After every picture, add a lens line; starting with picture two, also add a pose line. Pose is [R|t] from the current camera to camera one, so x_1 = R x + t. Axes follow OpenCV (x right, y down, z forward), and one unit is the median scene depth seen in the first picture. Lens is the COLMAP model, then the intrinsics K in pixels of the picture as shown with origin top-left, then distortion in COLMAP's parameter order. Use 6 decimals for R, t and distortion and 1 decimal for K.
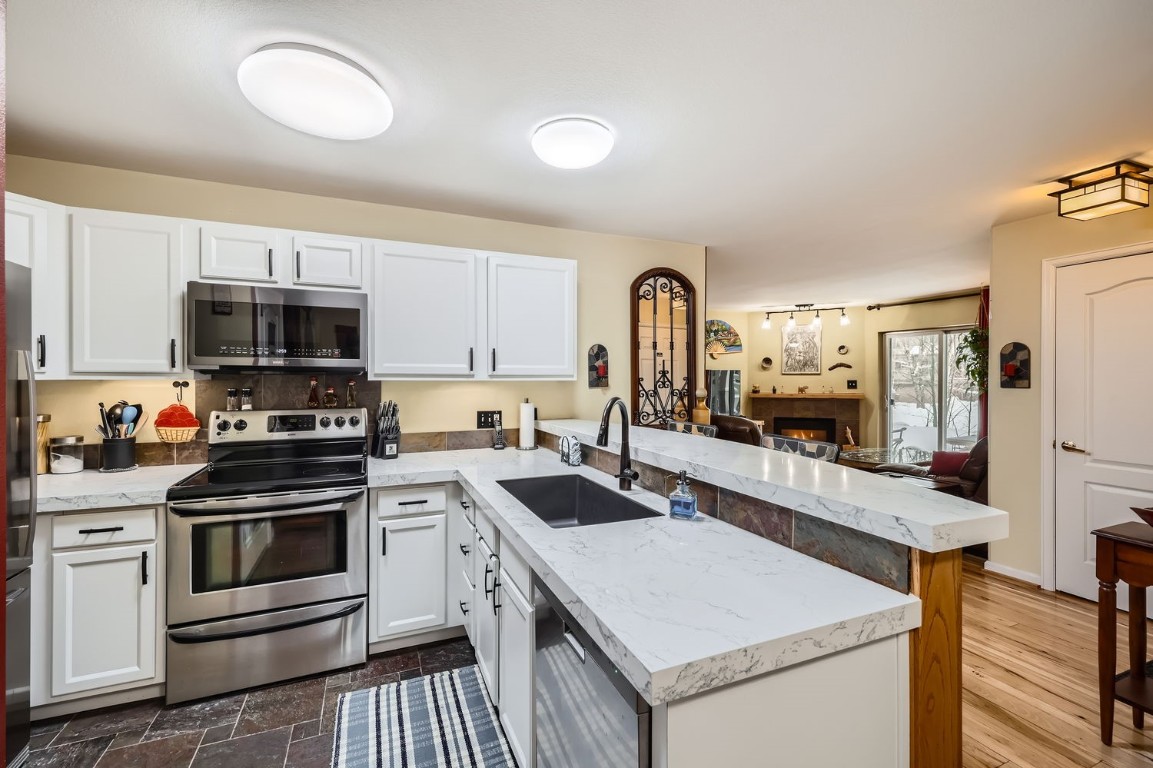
lens RADIAL K [[487.4, 0, 575.7], [0, 487.4, 378.6], [0, 0, 1]] dist [0.008824, -0.002072]
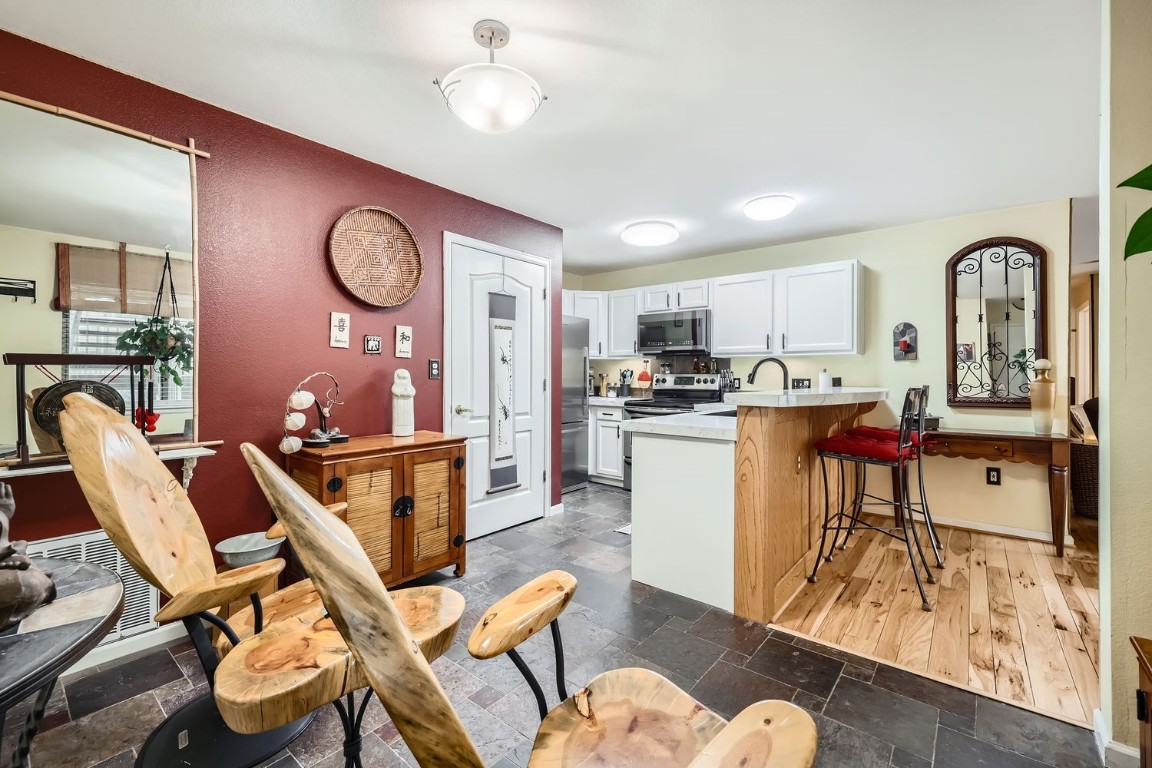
lens RADIAL K [[487.0, 0, 569.2], [0, 487.0, 373.0], [0, 0, 1]] dist [0.008824, -0.002072]
pose [[0.466802, -0.006761, -0.884336, 0.644425], [-0.004802, 0.999937, -0.010180, 0.058839], [0.884349, 0.008999, 0.466740, -0.209651]]
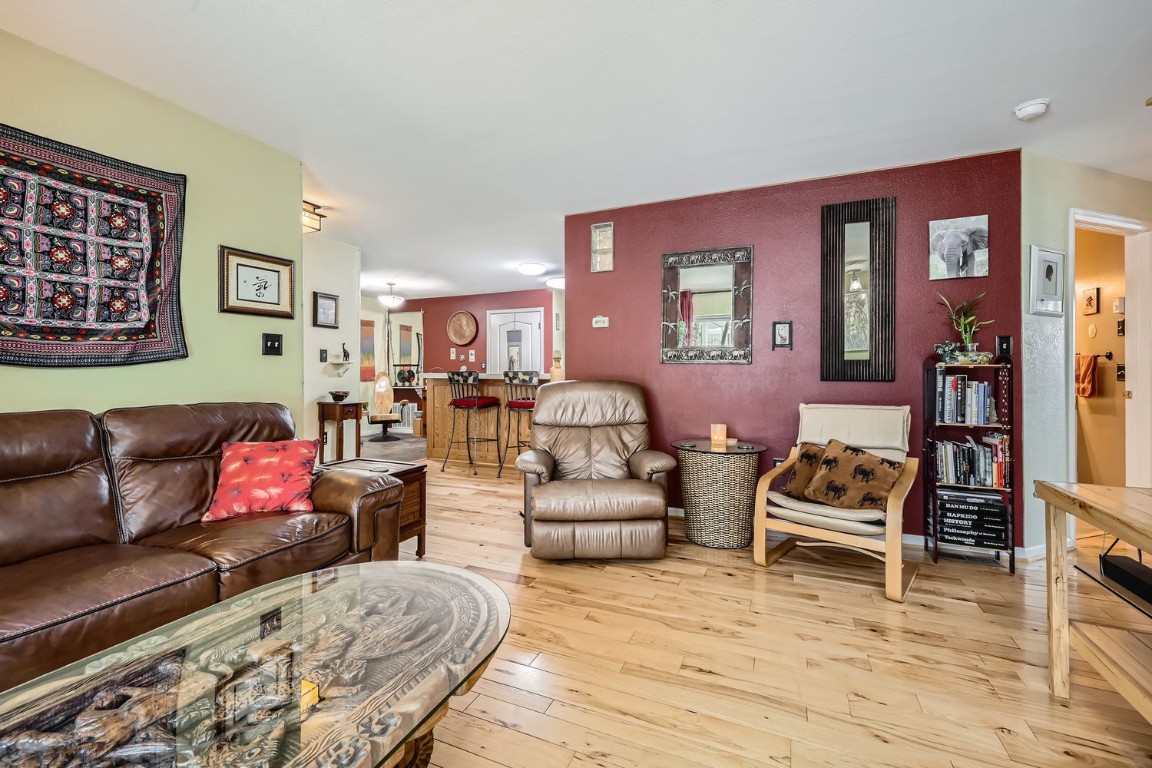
lens RADIAL K [[487.0, 0, 575.2], [0, 487.0, 373.2], [0, 0, 1]] dist [0.008824, -0.002072]
pose [[-0.712088, 0.001522, -0.702088, 1.022668], [-0.002226, 0.999988, 0.004425, 0.067851], [0.702087, 0.004714, -0.712076, 1.819588]]
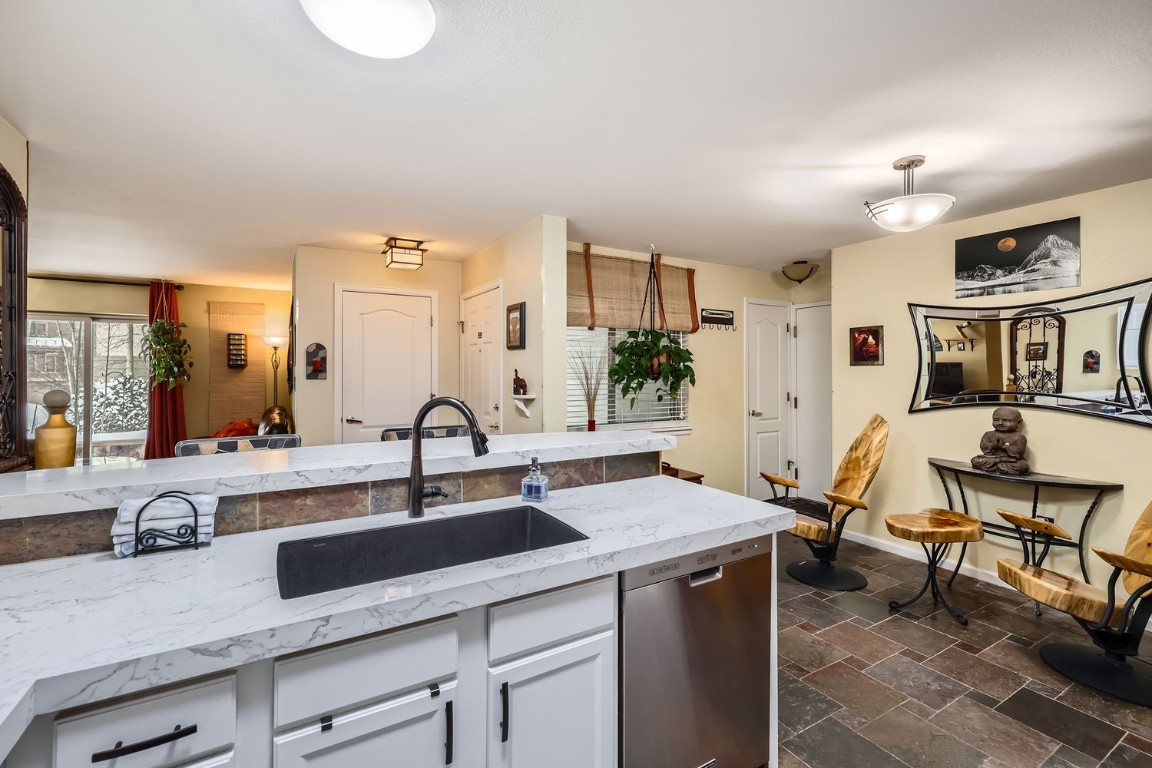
lens RADIAL K [[487.0, 0, 563.3], [0, 487.0, 369.4], [0, 0, 1]] dist [0.008824, -0.002072]
pose [[-0.130817, 0.002591, 0.991403, -0.379659], [0.000719, 0.999997, -0.002519, -0.002493], [-0.991406, 0.000383, -0.130818, 0.472412]]
